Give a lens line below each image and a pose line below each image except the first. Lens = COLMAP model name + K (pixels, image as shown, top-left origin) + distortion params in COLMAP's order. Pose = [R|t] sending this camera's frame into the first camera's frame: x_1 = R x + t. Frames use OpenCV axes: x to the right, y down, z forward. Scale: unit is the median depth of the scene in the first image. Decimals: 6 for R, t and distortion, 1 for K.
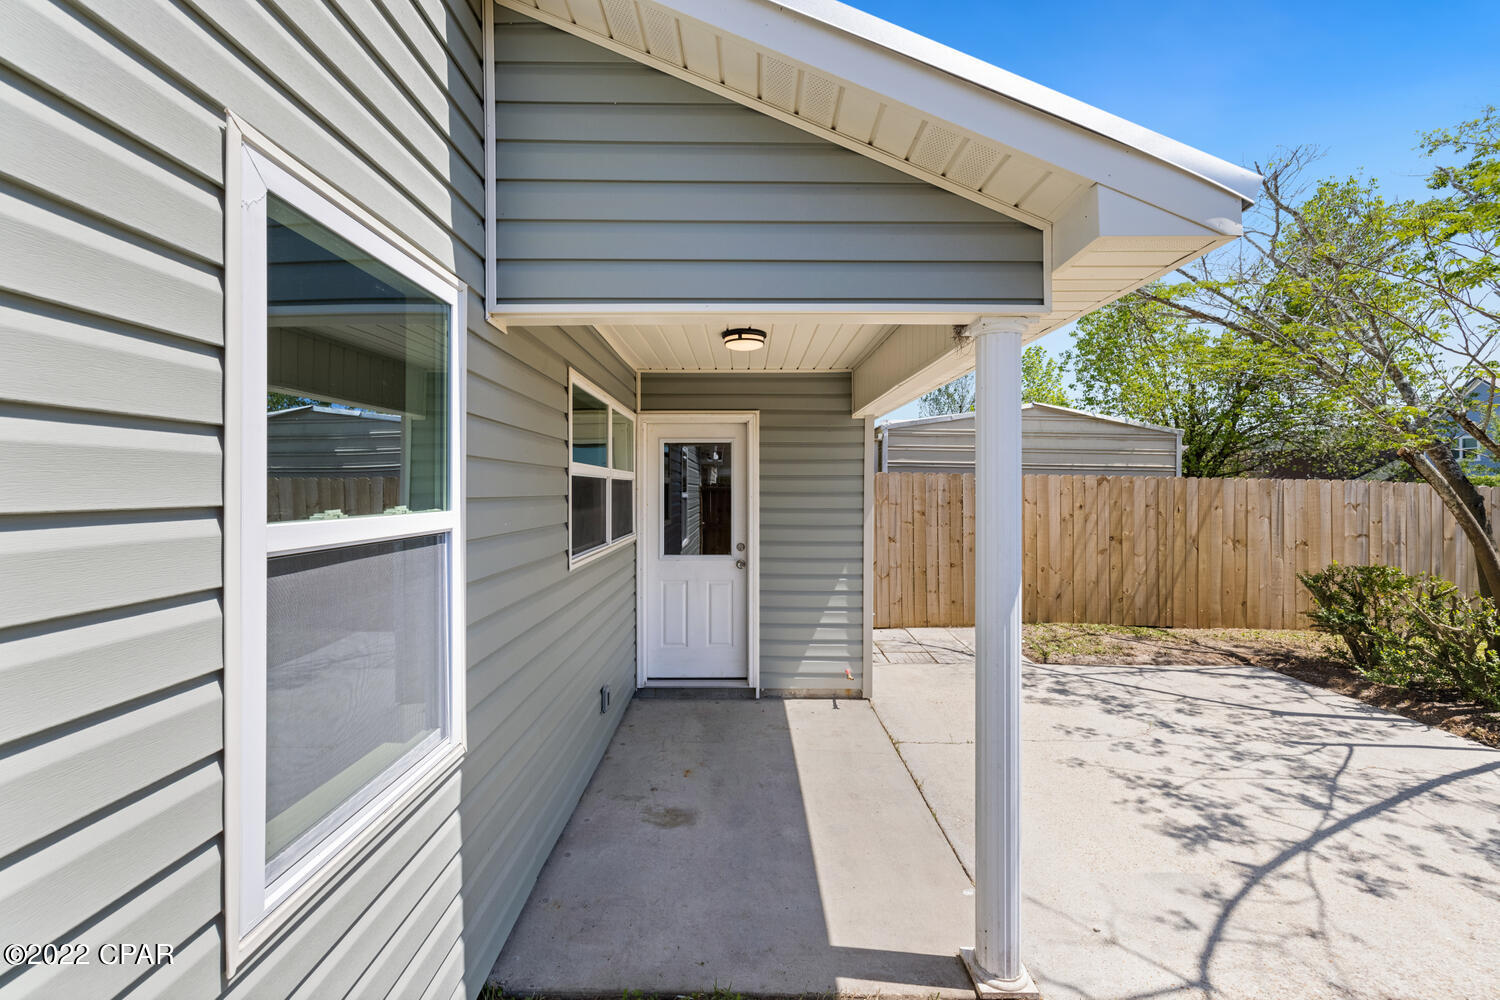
lens RADIAL K [[628.8, 0, 740.9], [0, 628.8, 485.2], [0, 0, 1]] dist [0.000127, -0.000029]
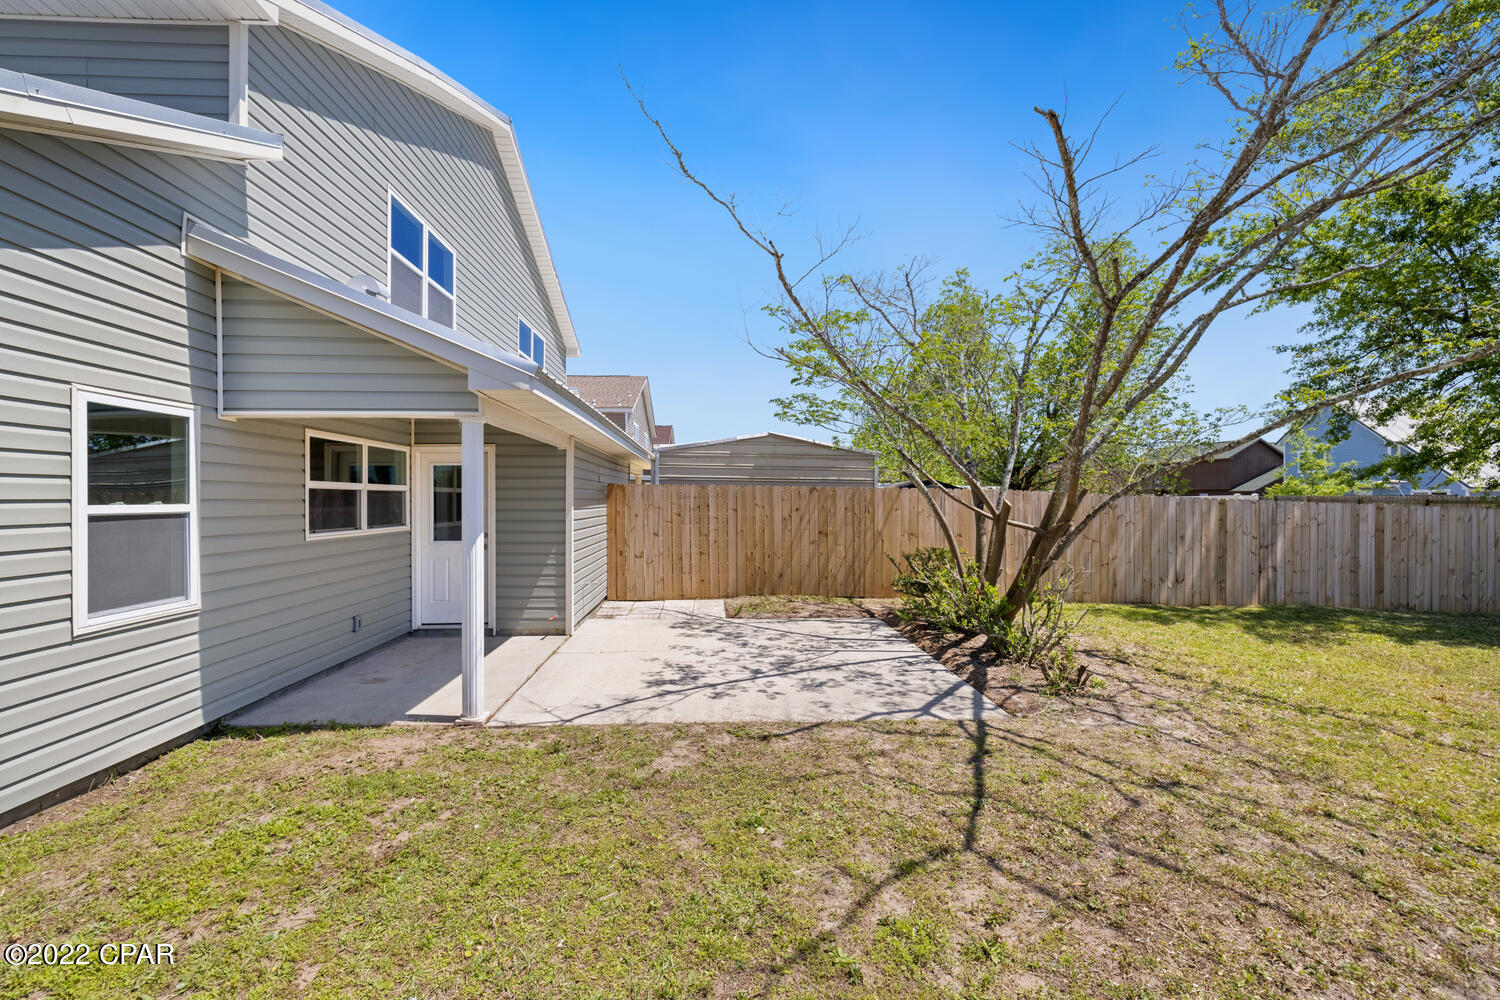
lens RADIAL K [[628.8, 0, 742.7], [0, 628.8, 497.3], [0, 0, 1]] dist [0.000127, -0.000029]
pose [[0.998556, -0.003748, 0.053591, 0.721821], [0.003593, 0.999989, 0.002992, 0.007165], [-0.053602, -0.002796, 0.998558, -0.713644]]
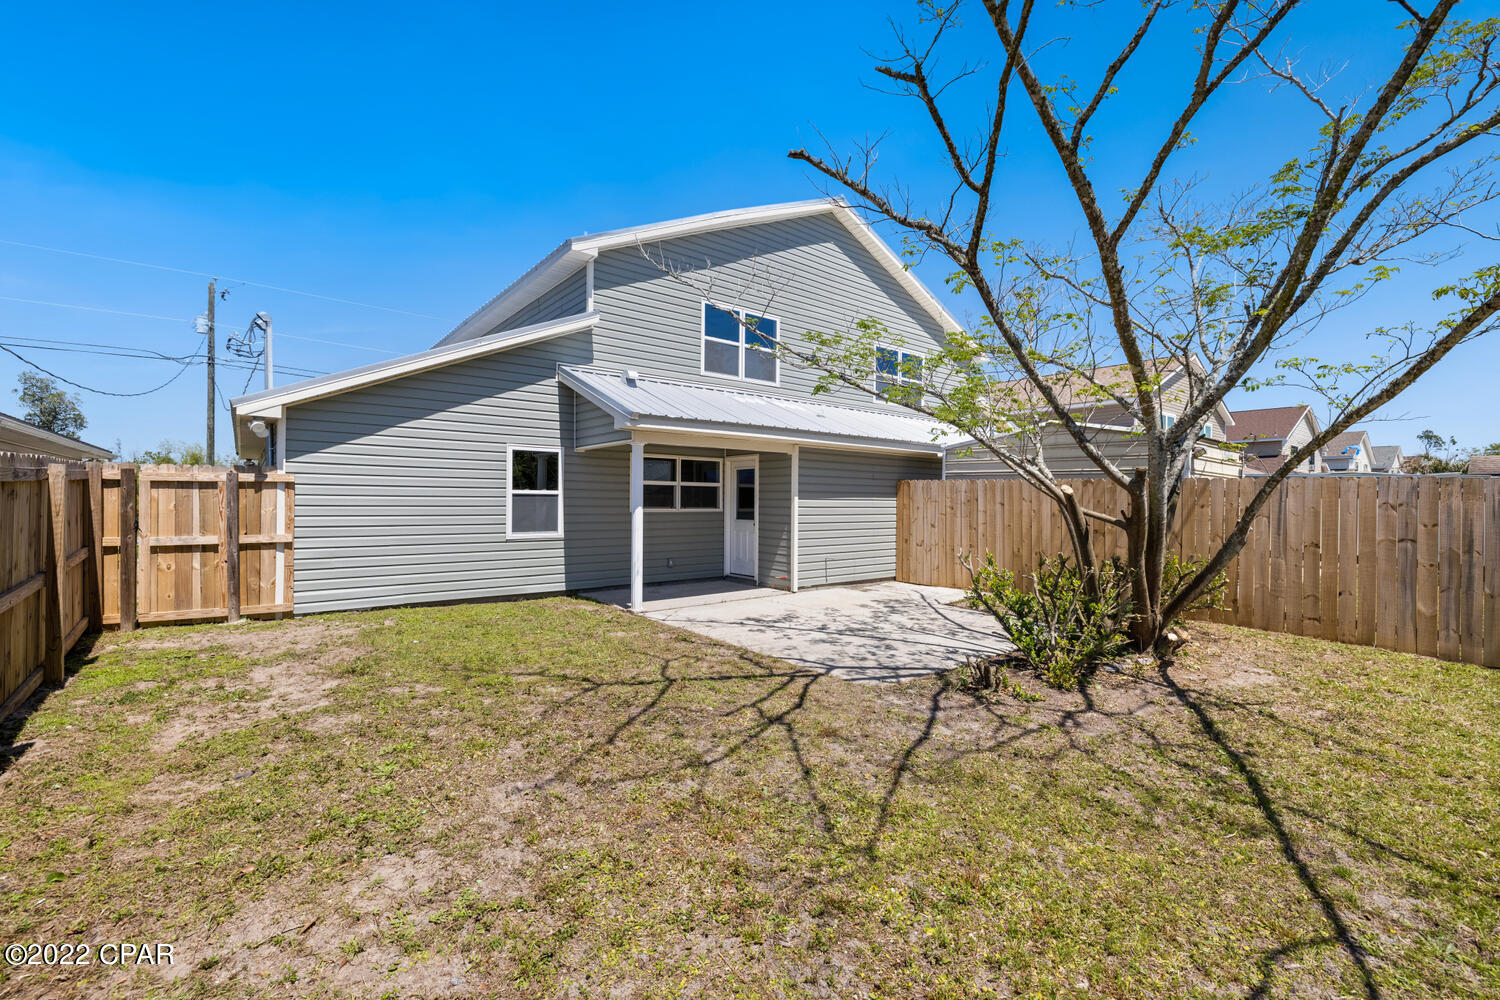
lens RADIAL K [[628.8, 0, 740.7], [0, 628.8, 502.9], [0, 0, 1]] dist [0.000127, -0.000029]
pose [[0.620153, 0.005016, -0.784465, 2.273891], [-0.002323, 0.999987, 0.004558, 0.056188], [0.784477, -0.001004, 0.620157, -0.534510]]
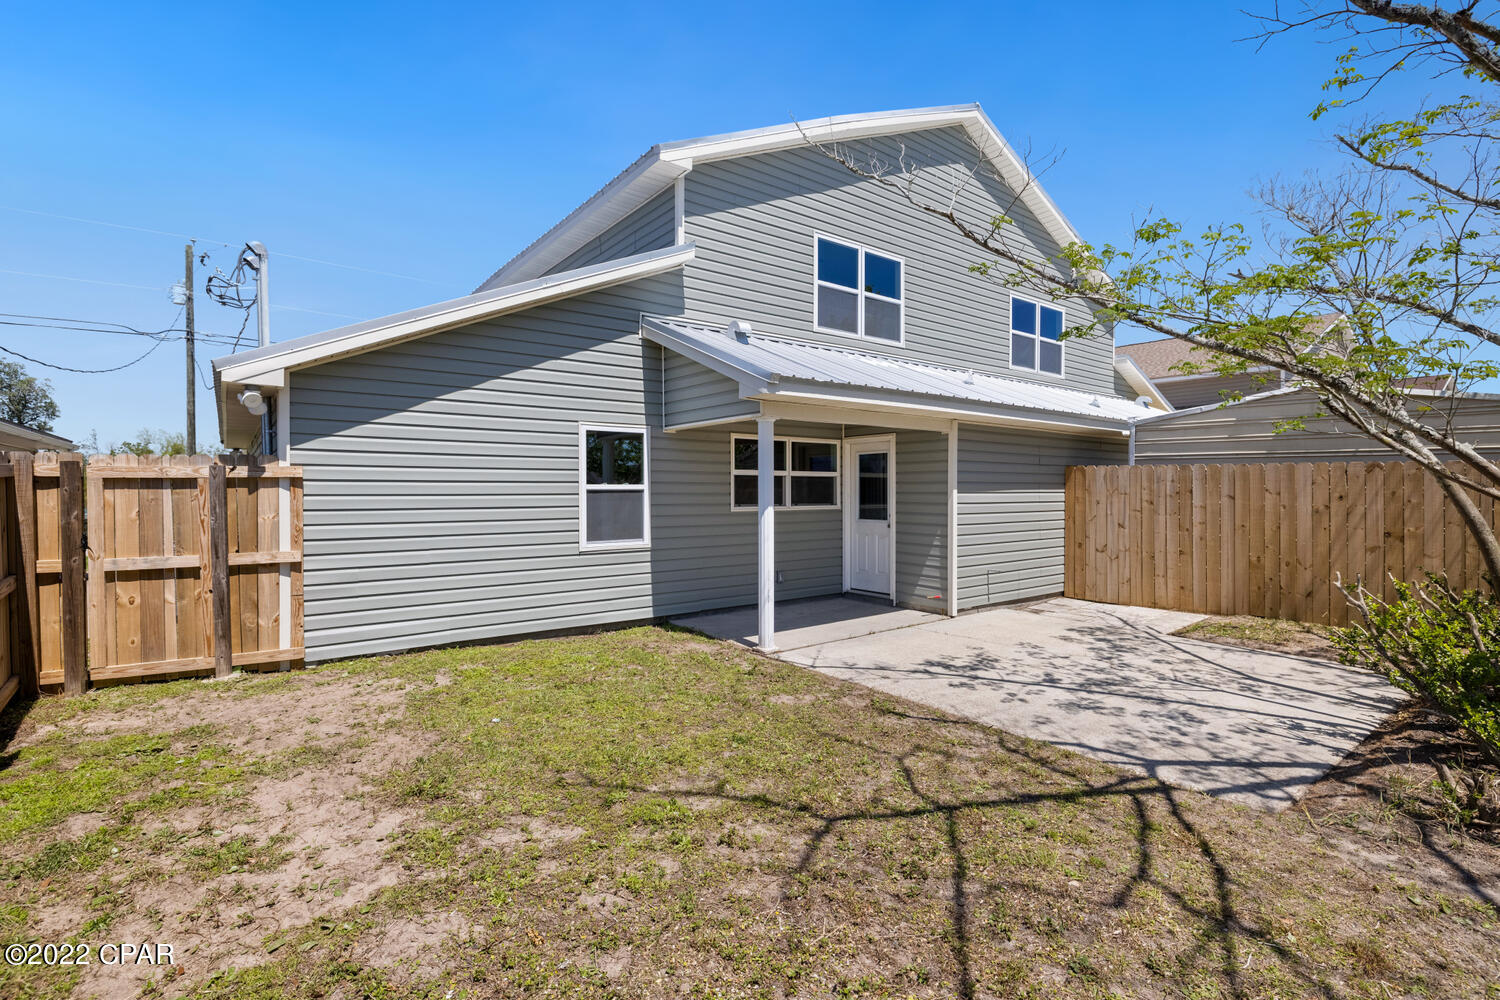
lens RADIAL K [[691.0, 0, 748.6], [0, 691.0, 500.7], [0, 0, 1]] dist [-0.012921, 0.004847]
pose [[0.603921, 0.010274, -0.796978, 1.666095], [0.006110, 0.999828, 0.017519, 0.033478], [0.797021, -0.015449, 0.603754, -0.543901]]
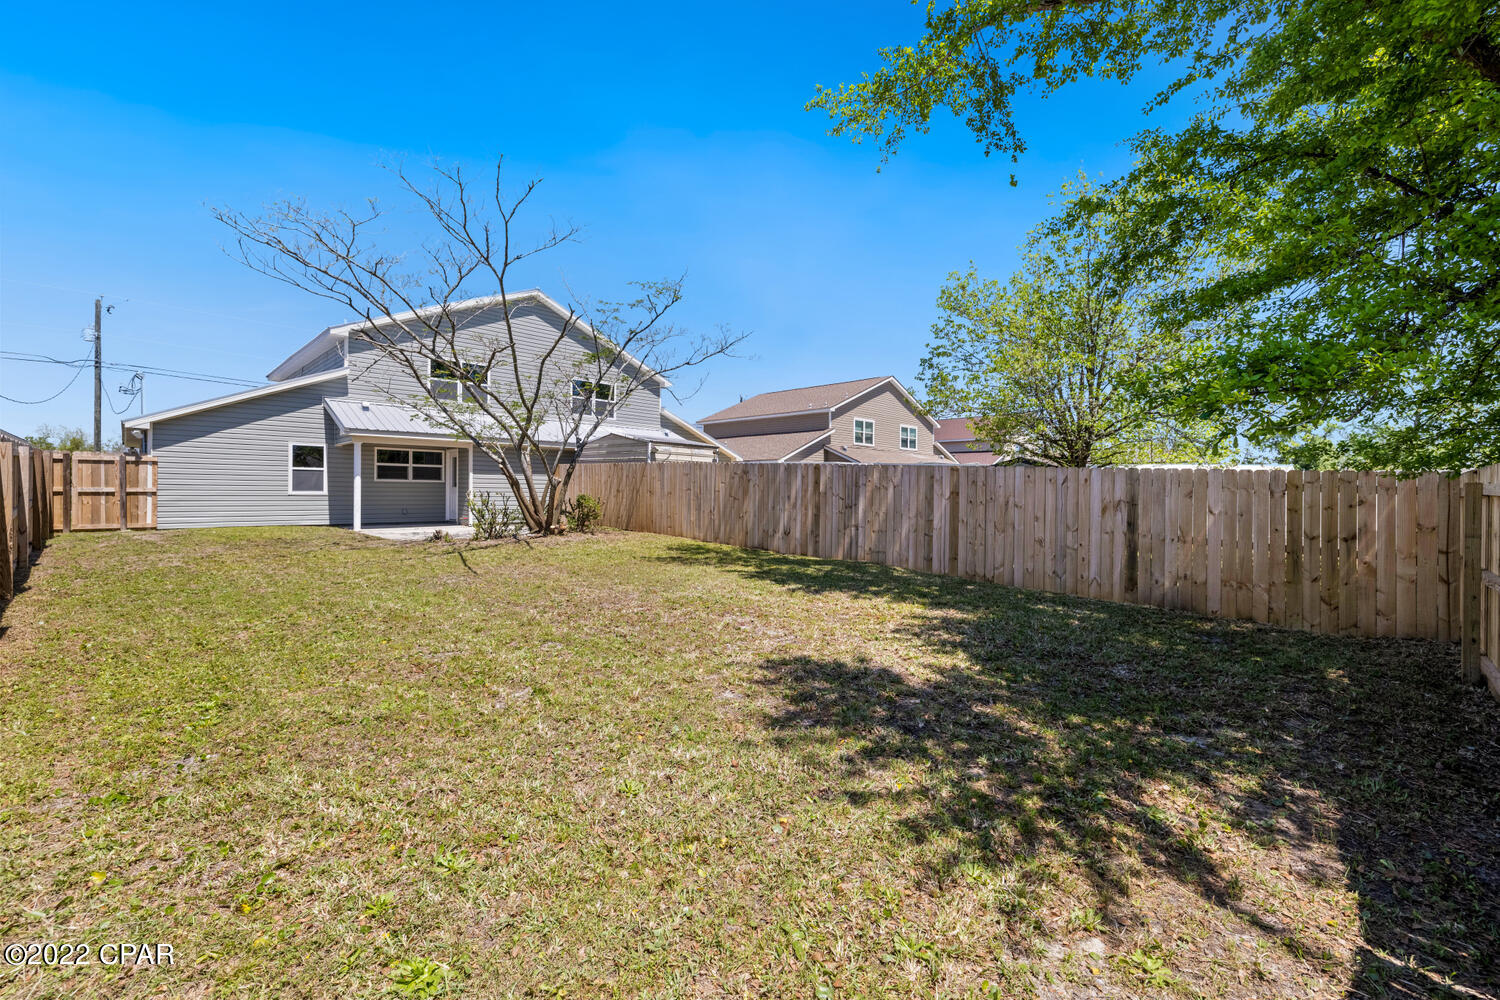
lens RADIAL K [[628.8, 0, 743.2], [0, 628.8, 495.8], [0, 0, 1]] dist [0.000127, -0.000029]
pose [[0.699649, 0.007335, -0.714450, 5.191465], [-0.003659, 0.999971, 0.006683, 0.179422], [0.714478, -0.002062, 0.699655, -0.541222]]
